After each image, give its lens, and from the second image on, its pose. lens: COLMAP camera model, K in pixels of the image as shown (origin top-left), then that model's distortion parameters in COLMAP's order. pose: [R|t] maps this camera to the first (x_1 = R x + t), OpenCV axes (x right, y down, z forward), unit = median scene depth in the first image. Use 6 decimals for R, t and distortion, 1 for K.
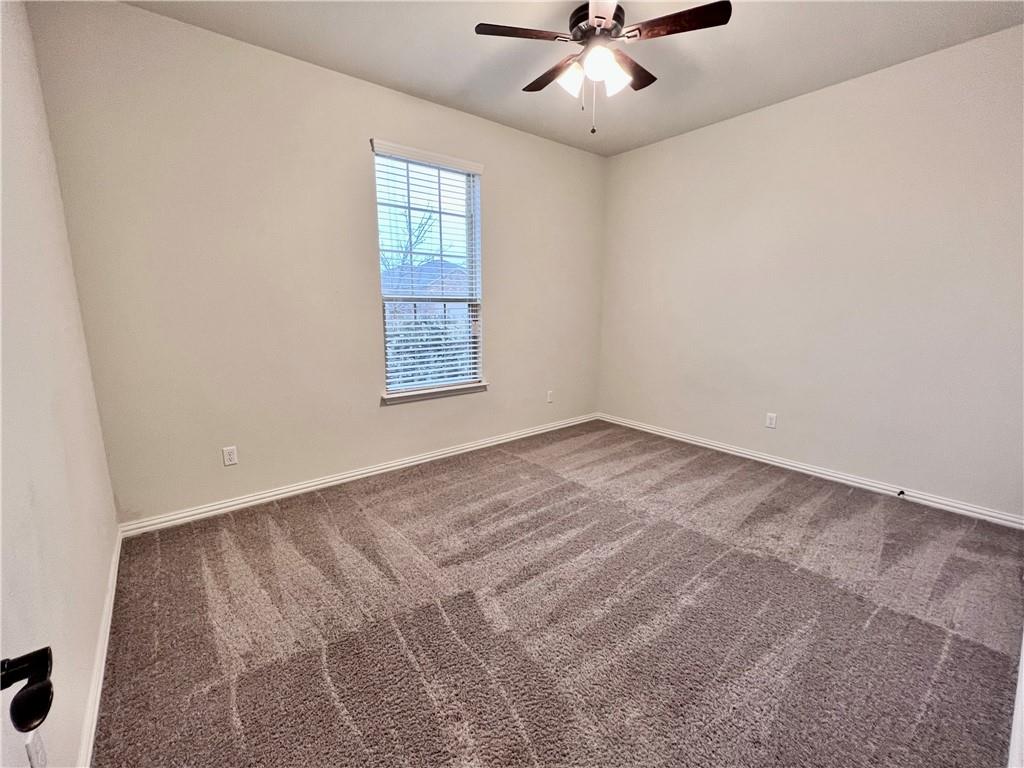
lens RADIAL K [[416.7, 0, 513.5], [0, 416.7, 380.5], [0, 0, 1]] dist [0.000314, 0.000641]
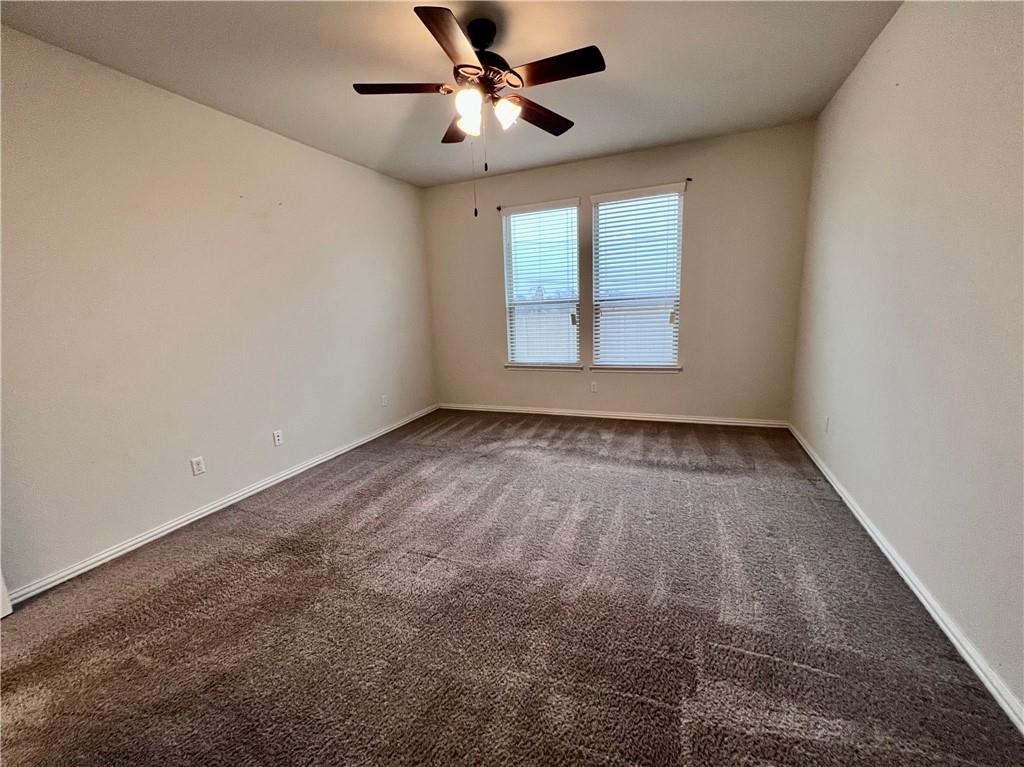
lens RADIAL K [[416.7, 0, 508.9], [0, 416.7, 382.0], [0, 0, 1]] dist [0.000314, 0.000641]
pose [[0.872601, -0.142691, 0.467126, -0.422350], [0.150497, 0.988392, 0.020788, 0.062984], [-0.464670, 0.052161, 0.883946, -0.272544]]
